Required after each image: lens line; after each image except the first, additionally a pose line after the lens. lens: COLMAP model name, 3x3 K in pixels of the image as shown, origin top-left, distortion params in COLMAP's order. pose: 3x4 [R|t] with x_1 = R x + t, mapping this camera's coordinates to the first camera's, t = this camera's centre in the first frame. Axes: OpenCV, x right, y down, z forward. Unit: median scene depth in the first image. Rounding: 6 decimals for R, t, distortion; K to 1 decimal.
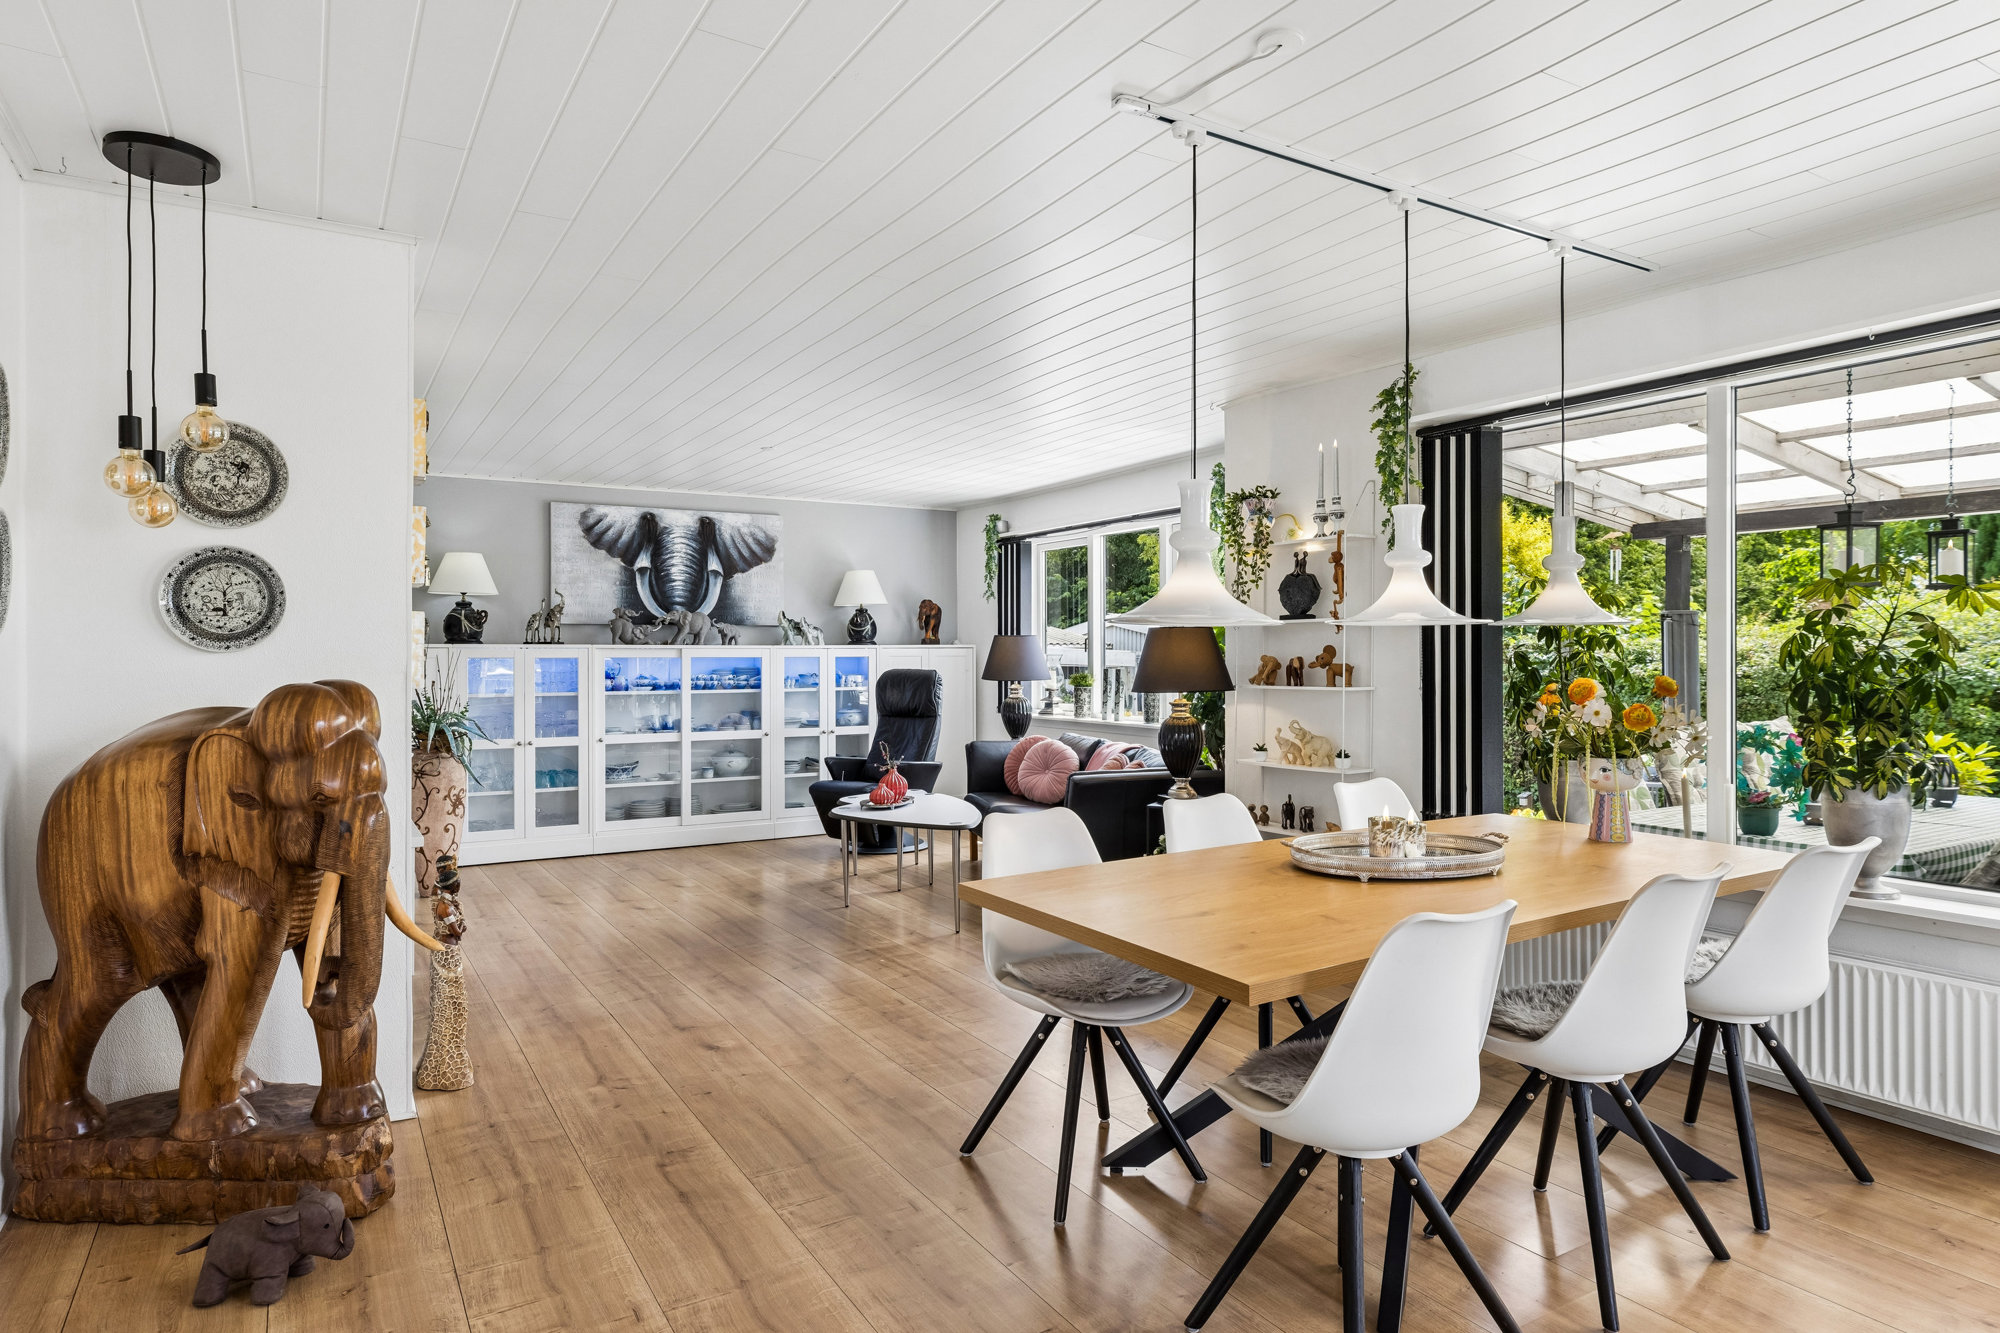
lens RADIAL K [[1174.1, 0, 1000.0], [0, 1174.1, 666.5], [0, 0, 1]] dist [0.000045, -0.000005]
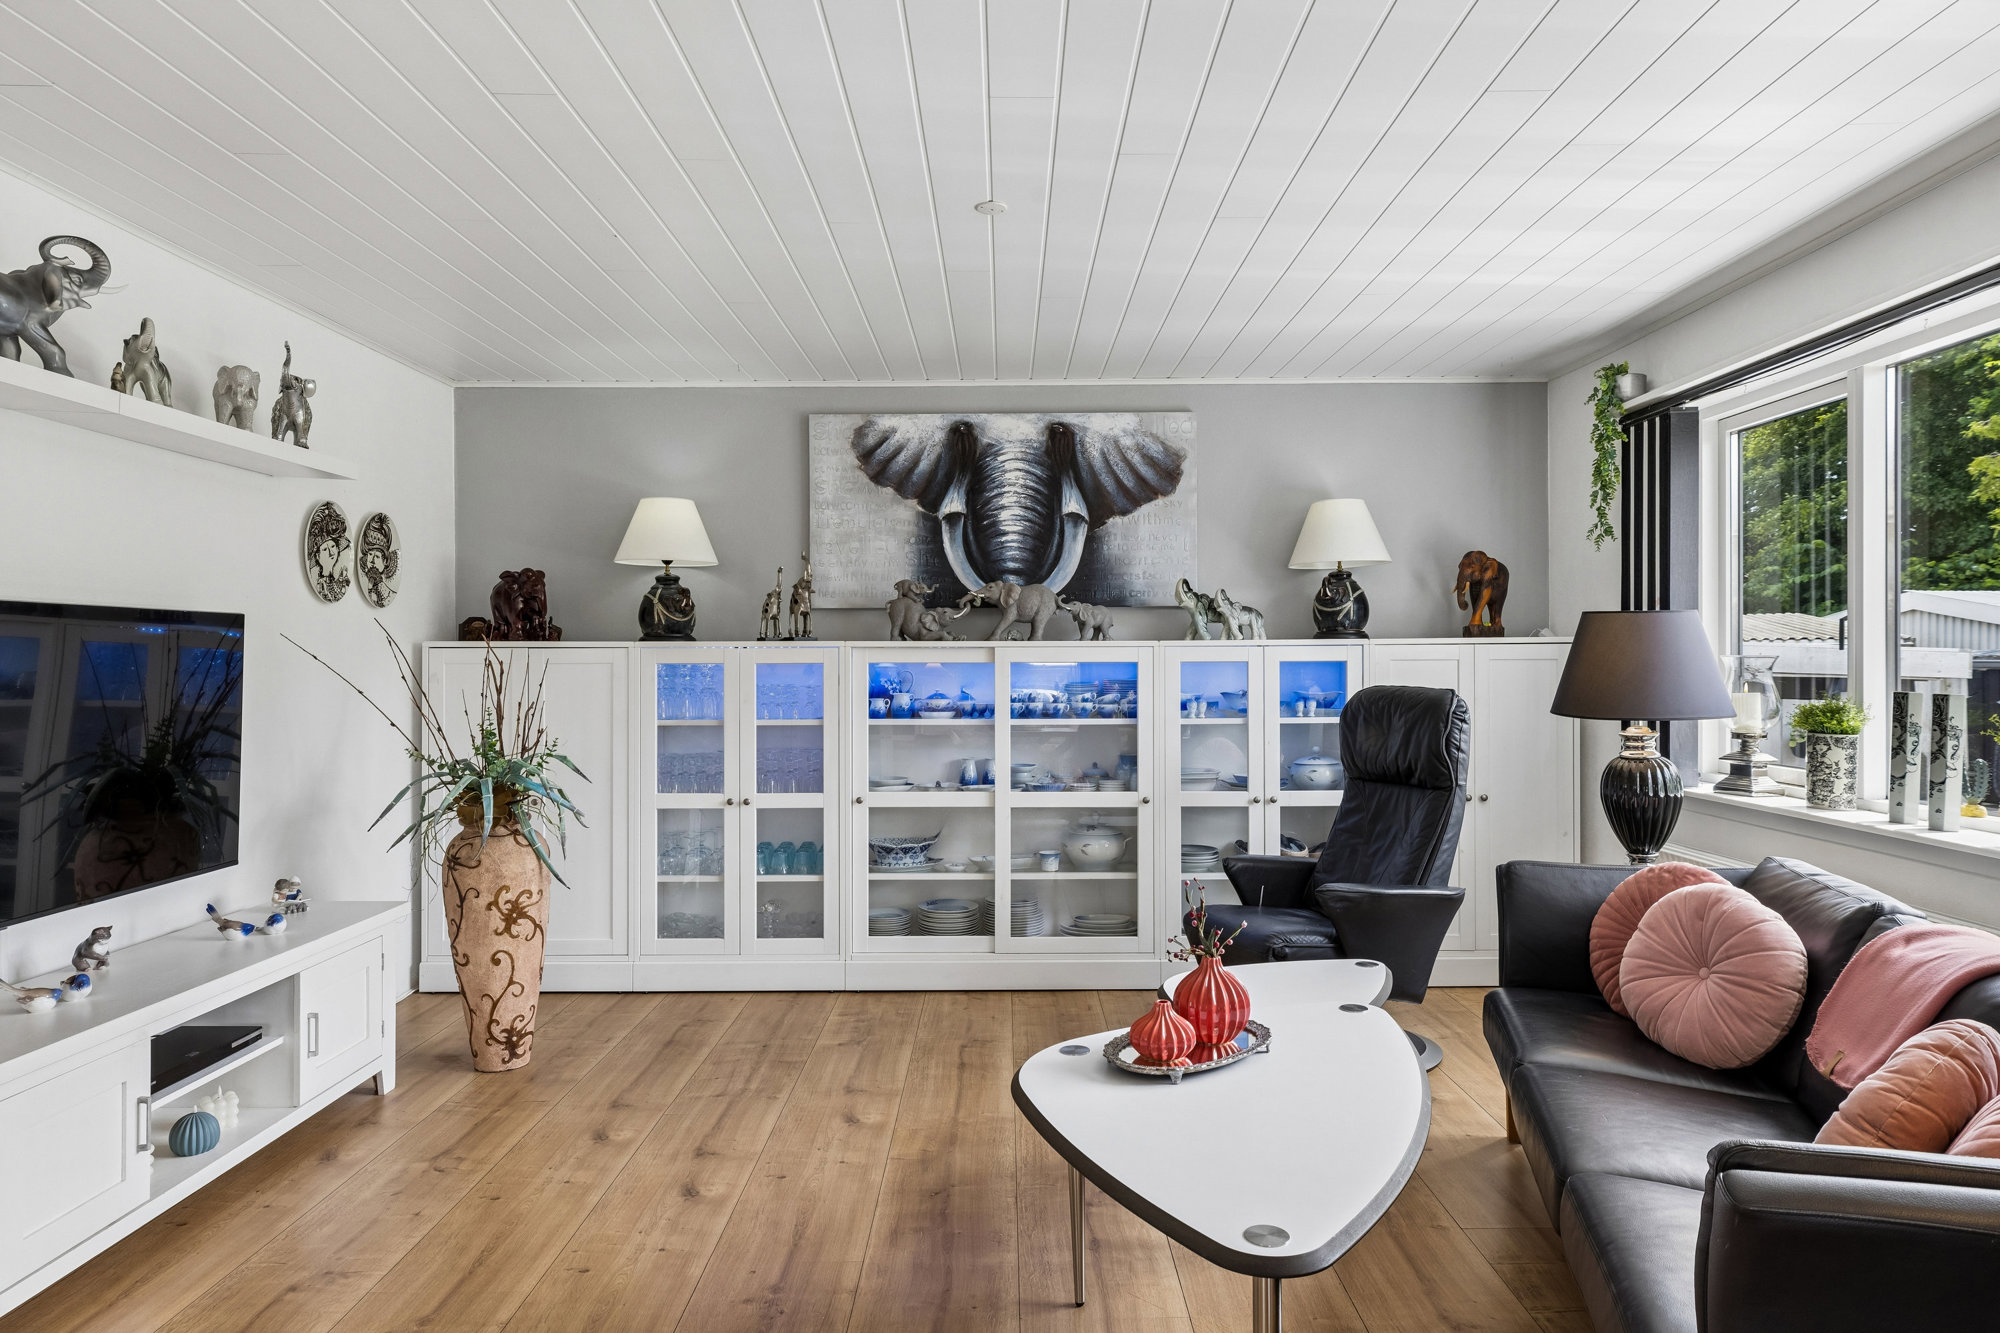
lens RADIAL K [[1230.0, 0, 1000.0], [0, 1230.0, 666.5], [0, 0, 1]] dist [0.000793, 0.000541]
pose [[0.857631, 0.001746, -0.514263, 0.041435], [-0.003298, 0.999992, -0.002104, -0.004337], [0.514255, 0.003500, 0.857630, 0.469888]]
